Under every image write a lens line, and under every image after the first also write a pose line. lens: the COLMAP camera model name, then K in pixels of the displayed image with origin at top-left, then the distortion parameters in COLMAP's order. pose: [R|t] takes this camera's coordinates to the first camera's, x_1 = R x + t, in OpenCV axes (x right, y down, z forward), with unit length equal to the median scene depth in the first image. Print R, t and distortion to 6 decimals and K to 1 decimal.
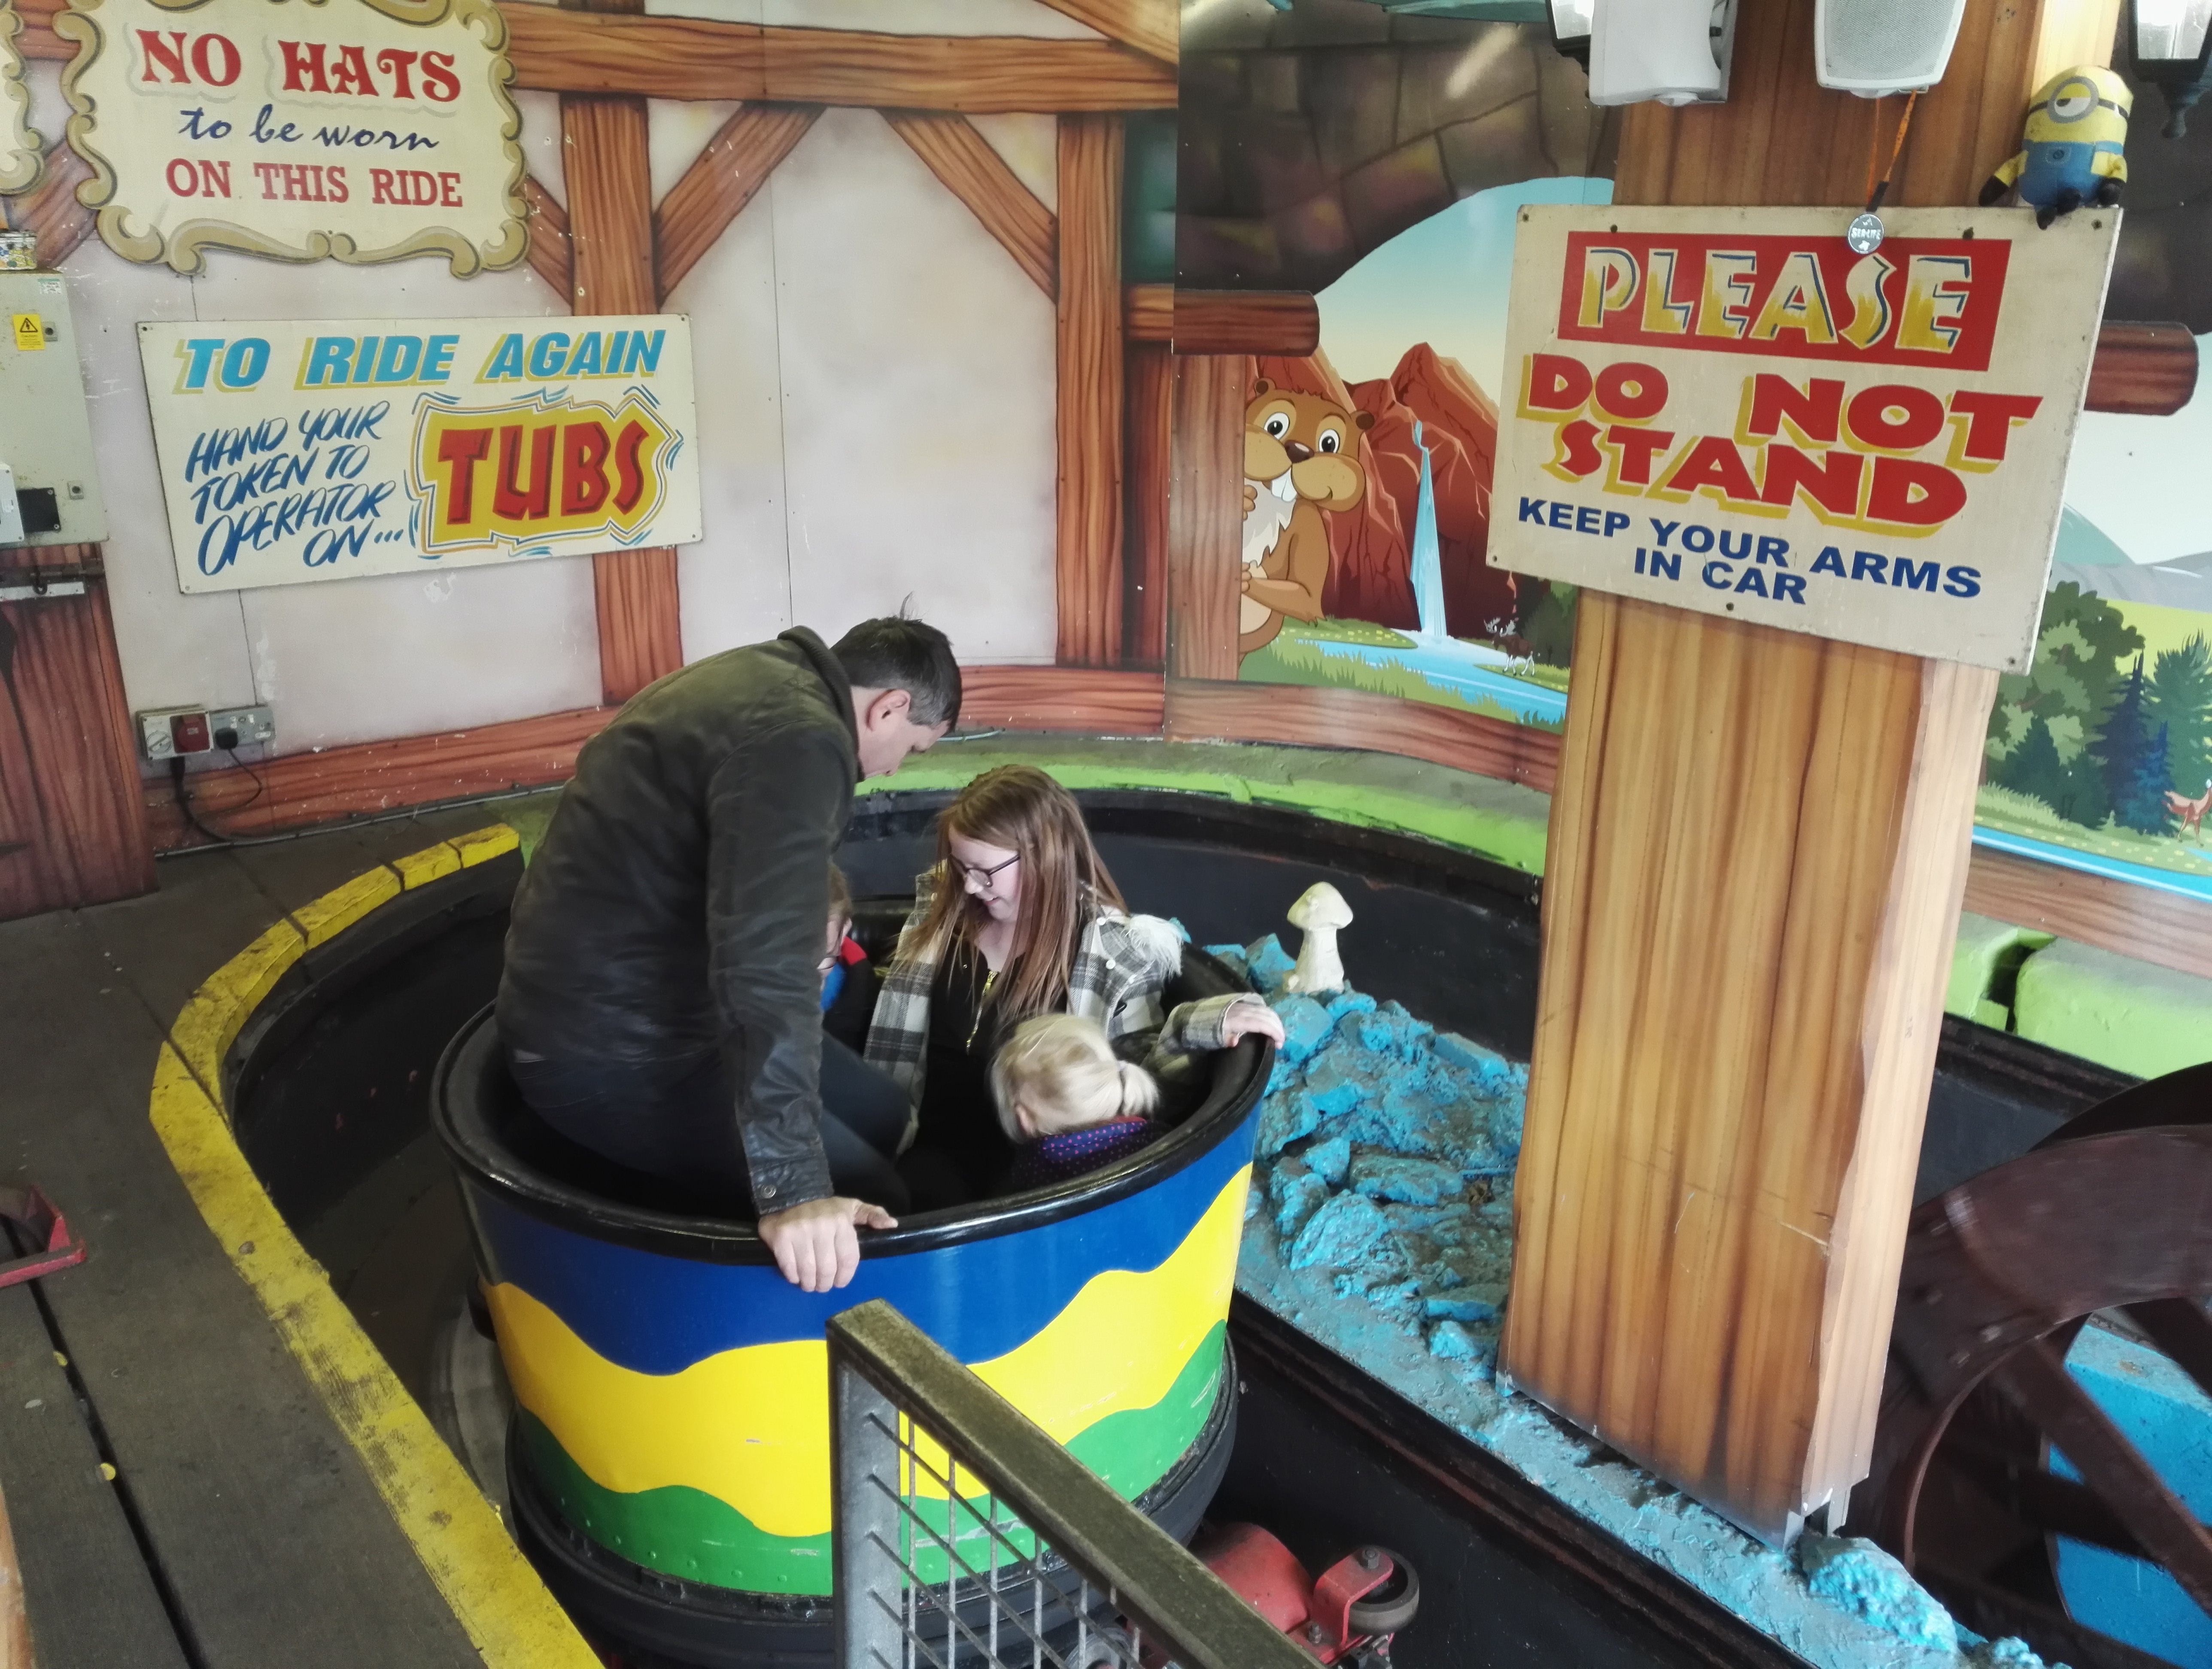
lens RADIAL K [[1951.7, 0, 1023.2], [0, 1951.7, 852.2], [0, 0, 1]] dist [0.065174, -0.036121]
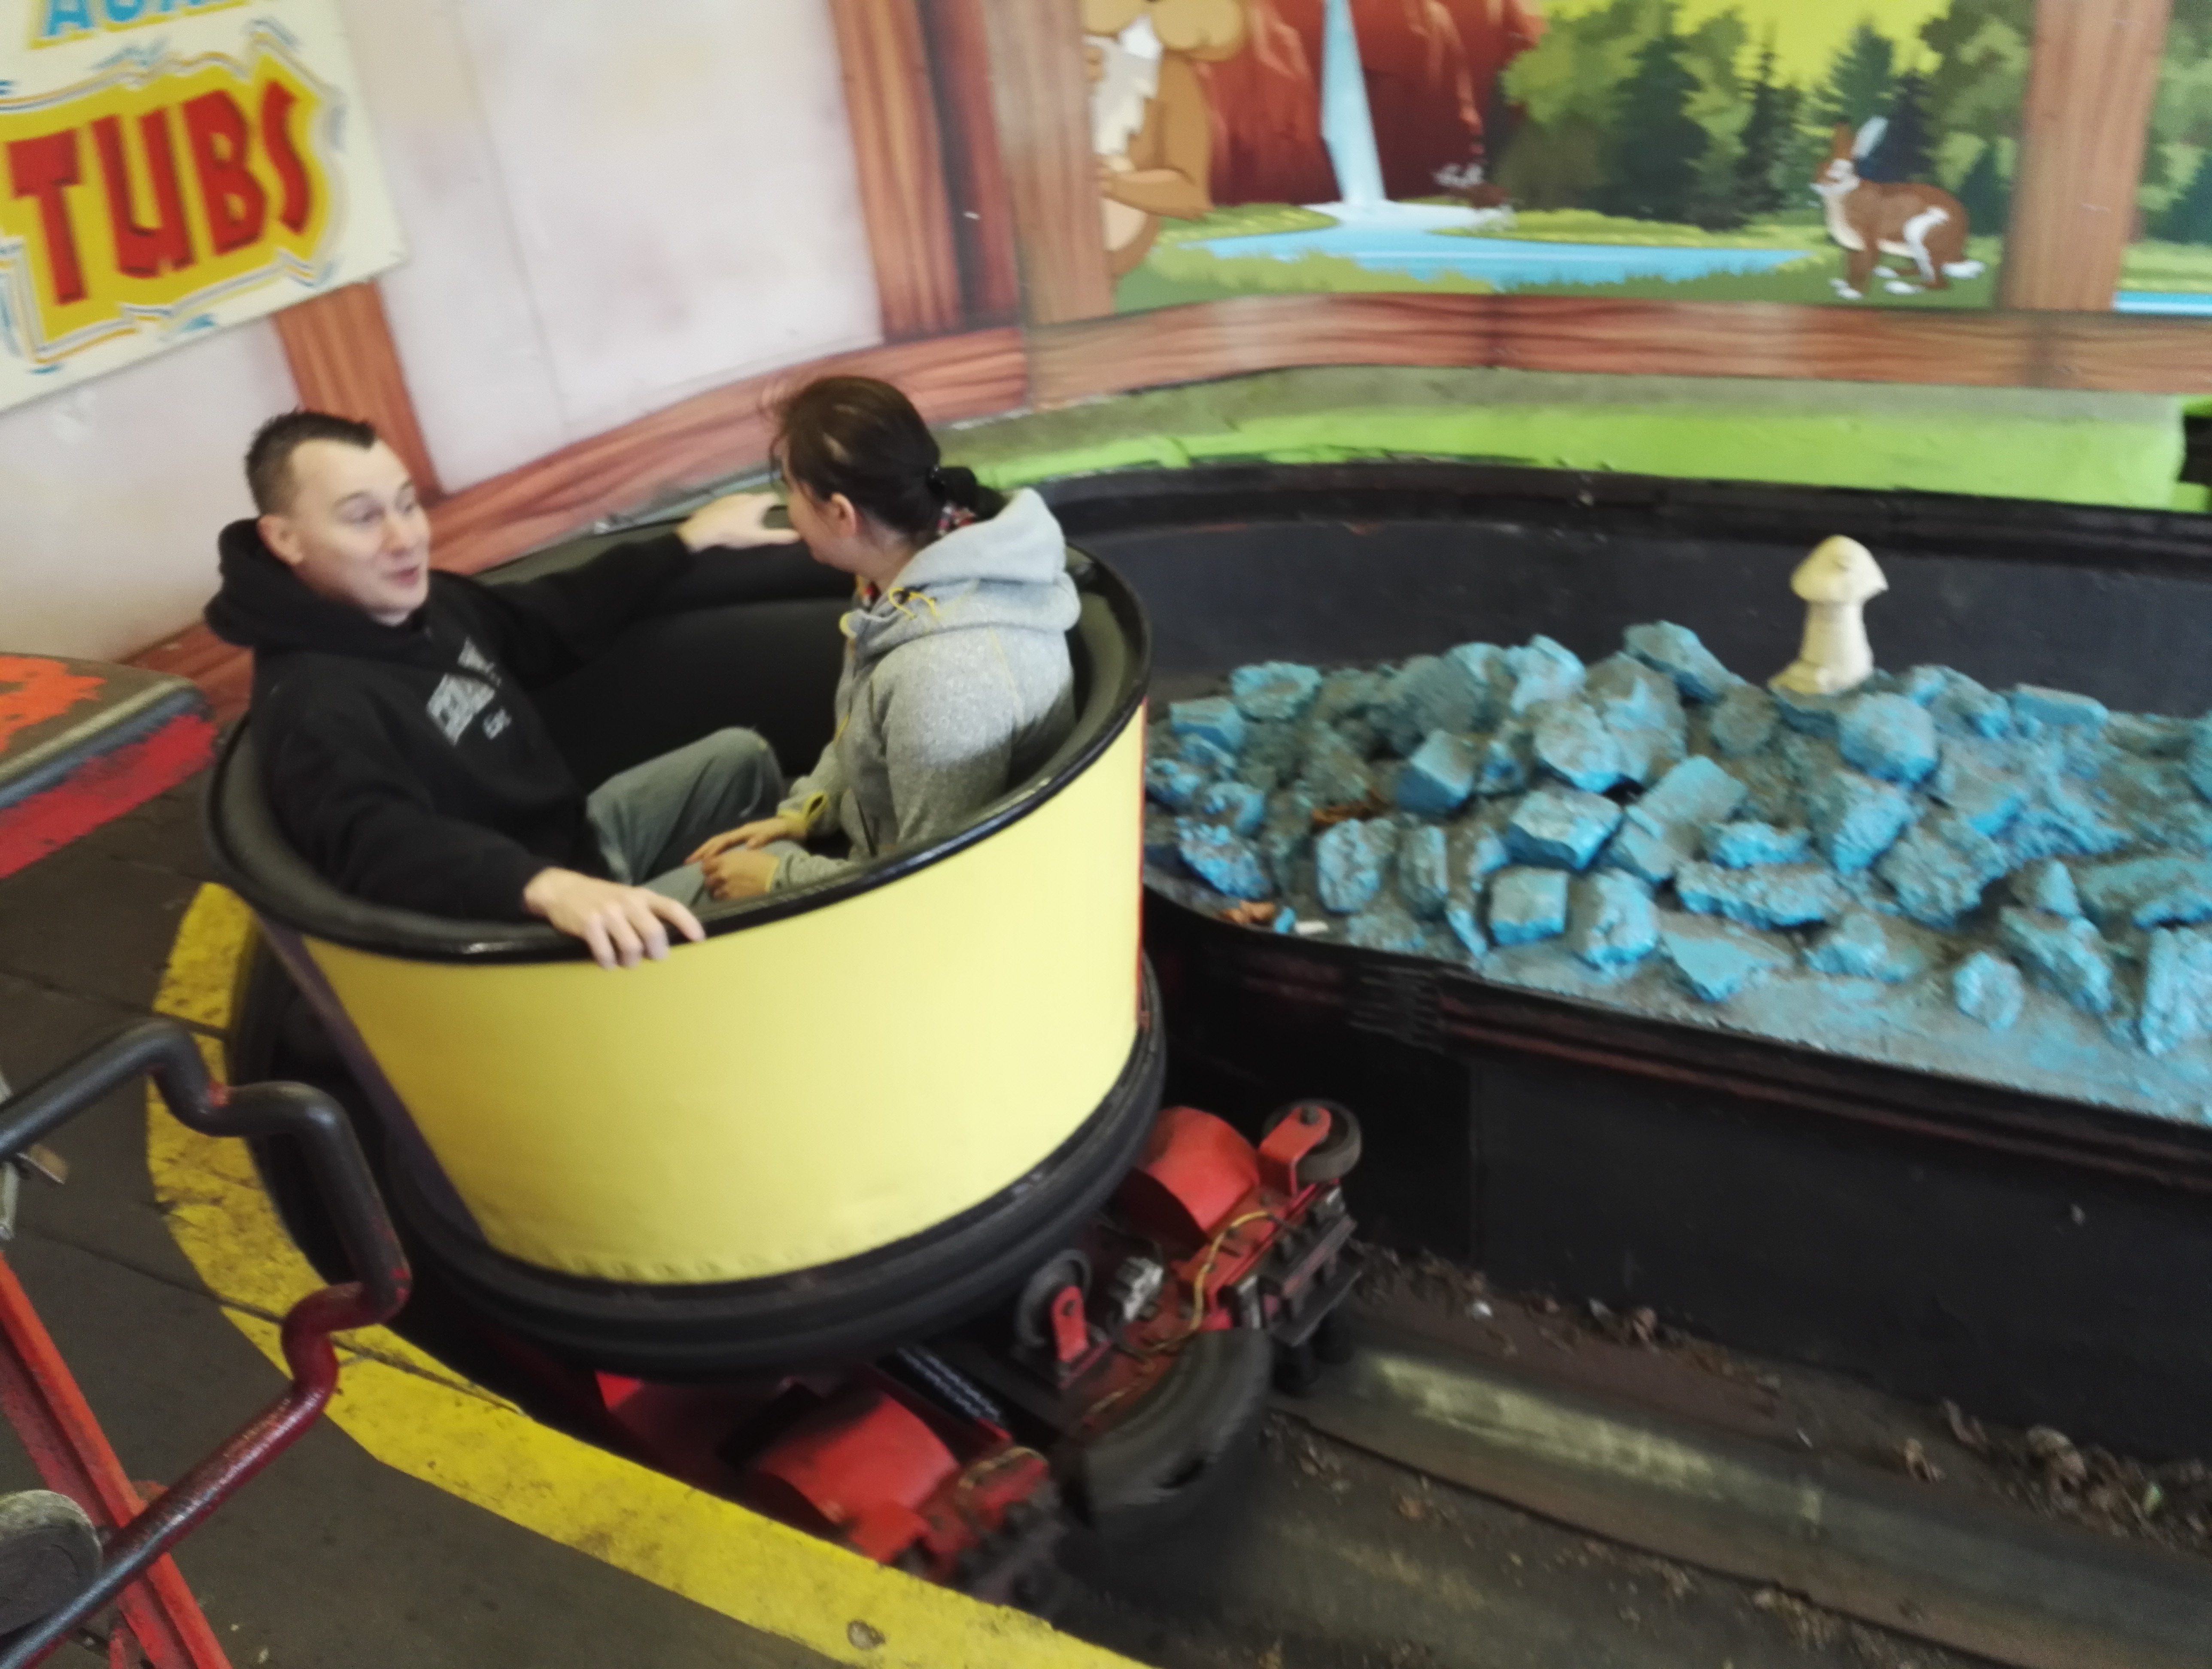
lens RADIAL K [[1951.7, 0, 1181.5], [0, 1951.7, 913.7], [0, 0, 1]] dist [0.065174, -0.036121]
pose [[0.878387, -0.316947, 0.357745, -0.253202], [0.231956, 0.937132, 0.260728, -0.069099], [-0.417892, -0.146039, 0.896682, 0.275367]]
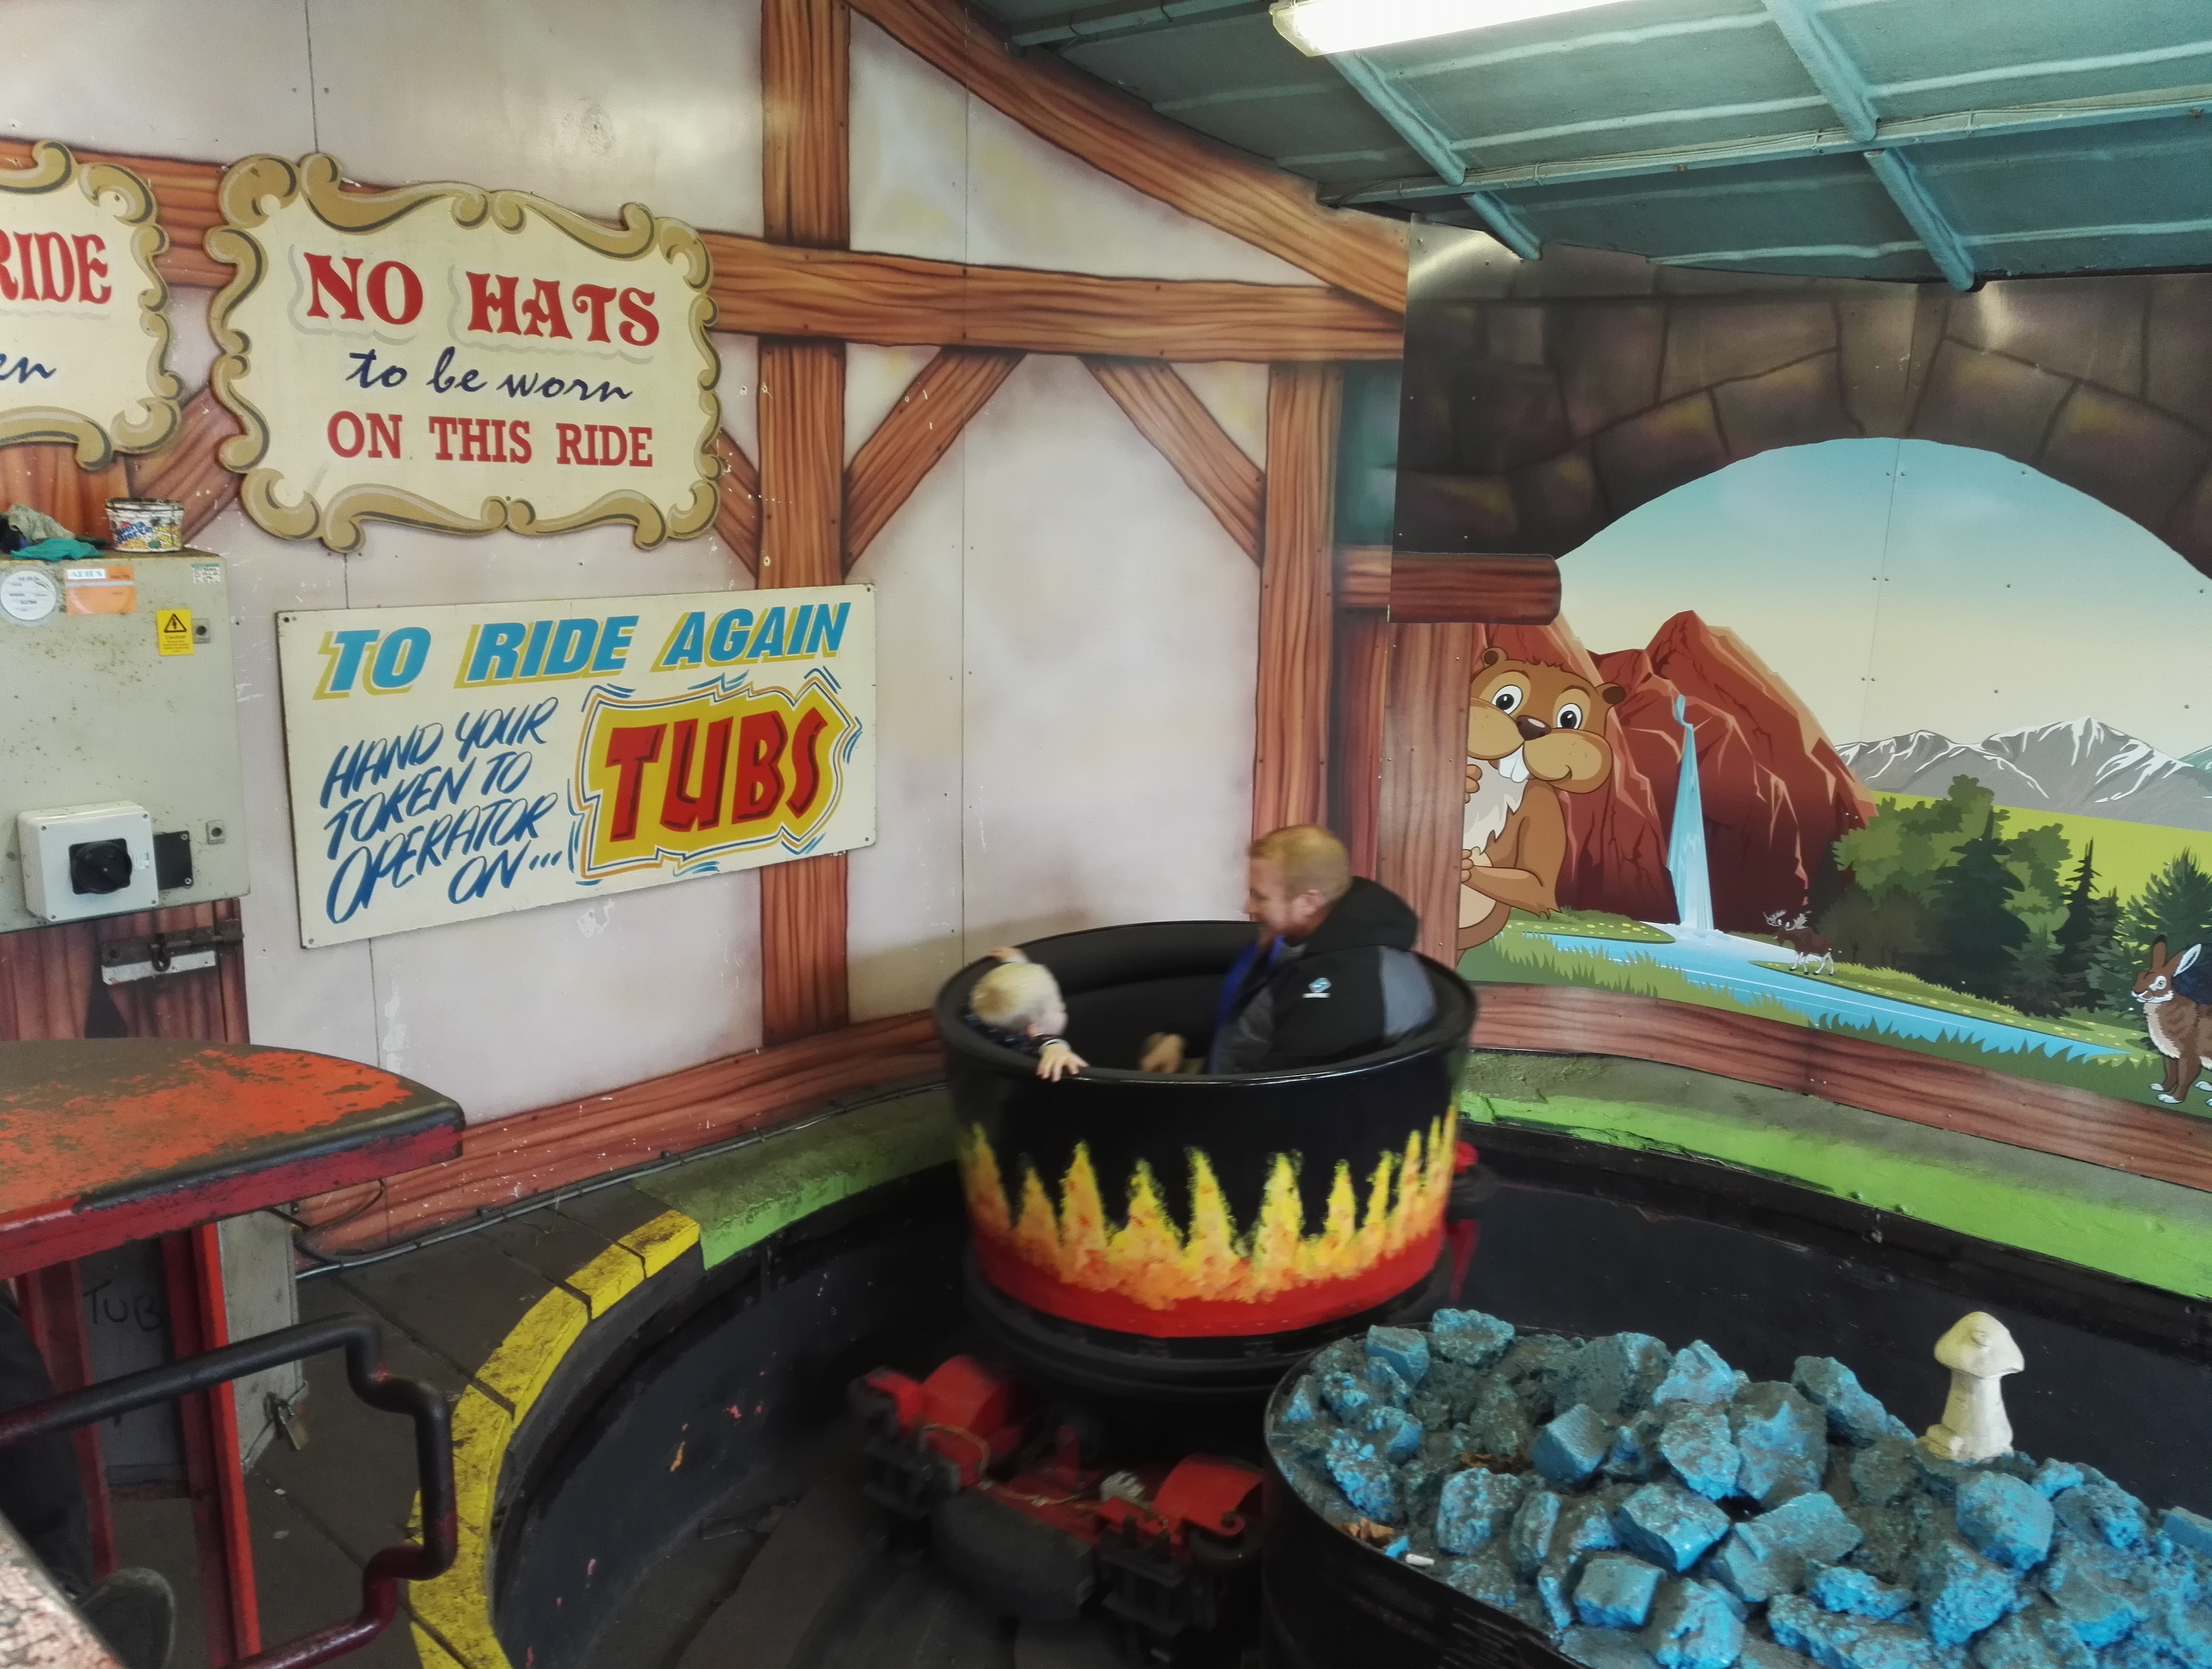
lens RADIAL K [[1951.7, 0, 1085.5], [0, 1951.7, 832.0], [0, 0, 1]] dist [0.065174, -0.036121]
pose [[0.988067, -0.023213, 0.152266, -0.210610], [0.041419, 0.992208, -0.117508, -0.064363], [-0.148351, 0.122413, 0.981329, 0.169262]]
